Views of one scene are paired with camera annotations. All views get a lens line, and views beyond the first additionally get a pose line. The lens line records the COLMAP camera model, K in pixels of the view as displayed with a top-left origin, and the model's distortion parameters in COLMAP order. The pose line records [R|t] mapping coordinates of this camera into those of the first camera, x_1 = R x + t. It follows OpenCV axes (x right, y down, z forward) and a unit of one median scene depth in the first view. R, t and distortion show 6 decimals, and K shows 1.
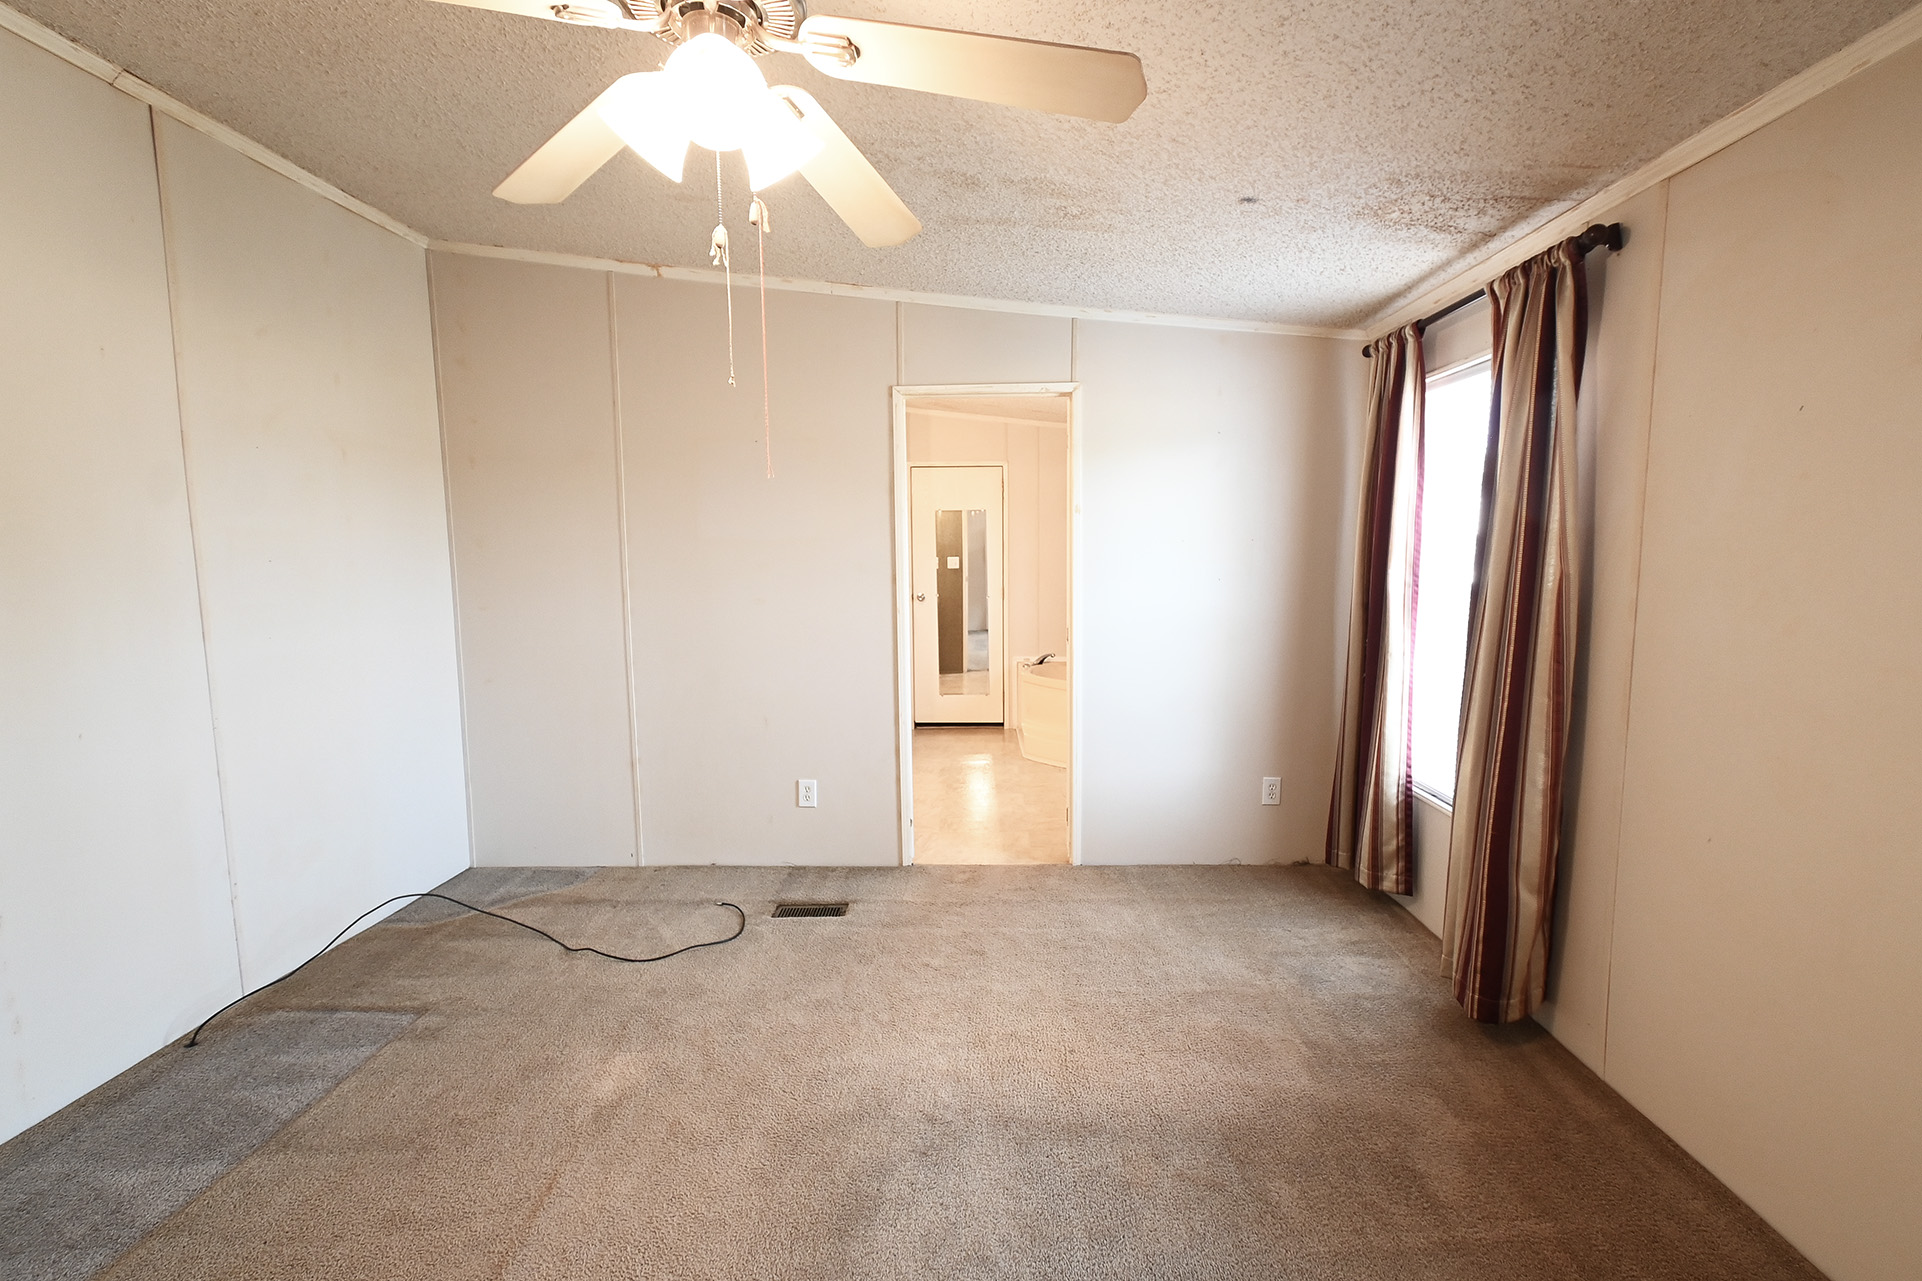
lens RADIAL K [[853.0, 0, 959.8], [0, 853.0, 644.2], [0, 0, 1]] dist [0.011261, -0.005172]
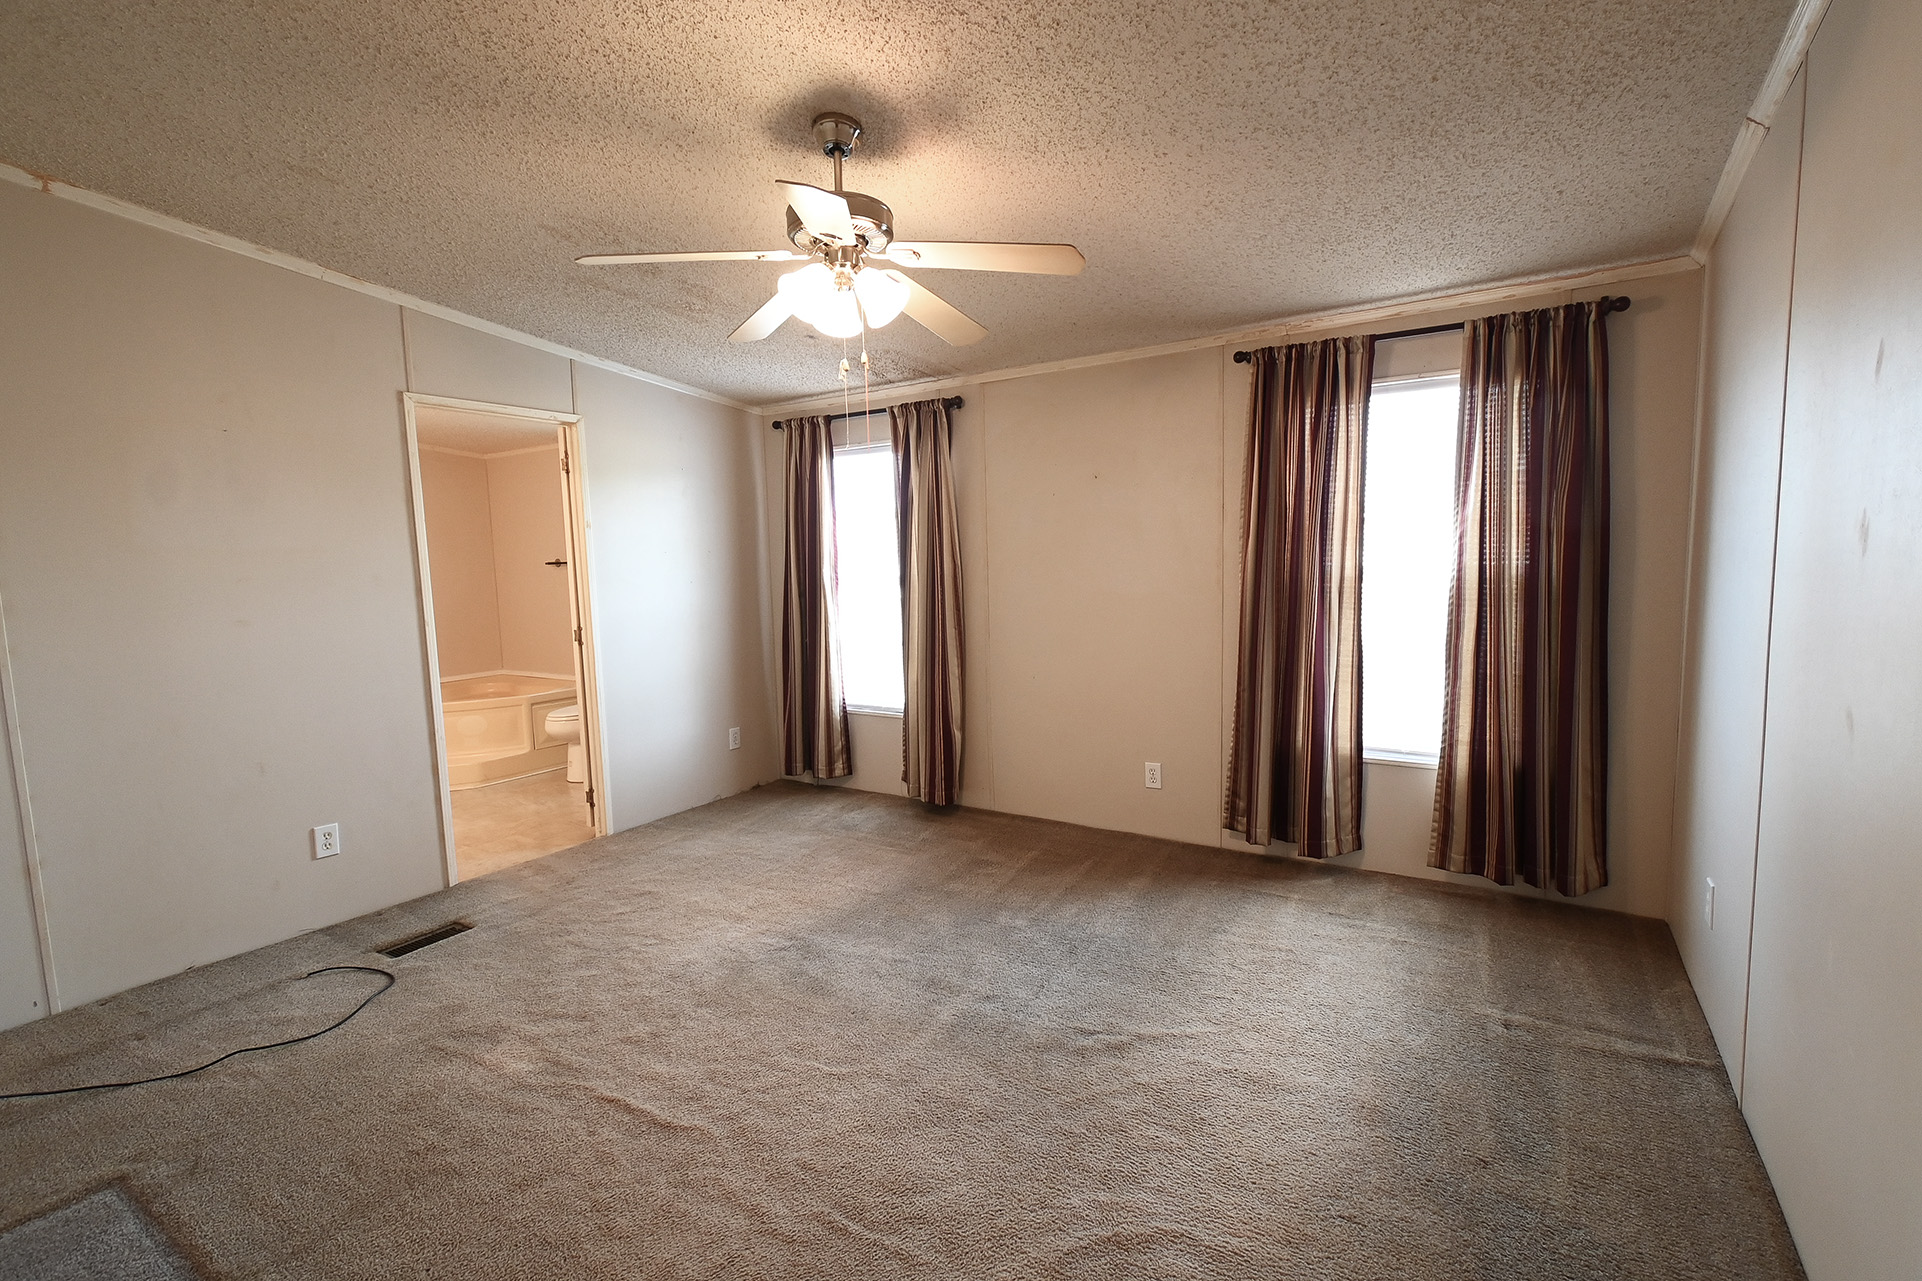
lens RADIAL K [[853.0, 0, 975.2], [0, 853.0, 645.1], [0, 0, 1]] dist [0.011261, -0.005172]
pose [[0.513946, -0.090369, 0.853049, -0.633940], [0.113437, 0.992862, 0.036837, 0.021761], [-0.850289, 0.077835, 0.520529, -0.035357]]
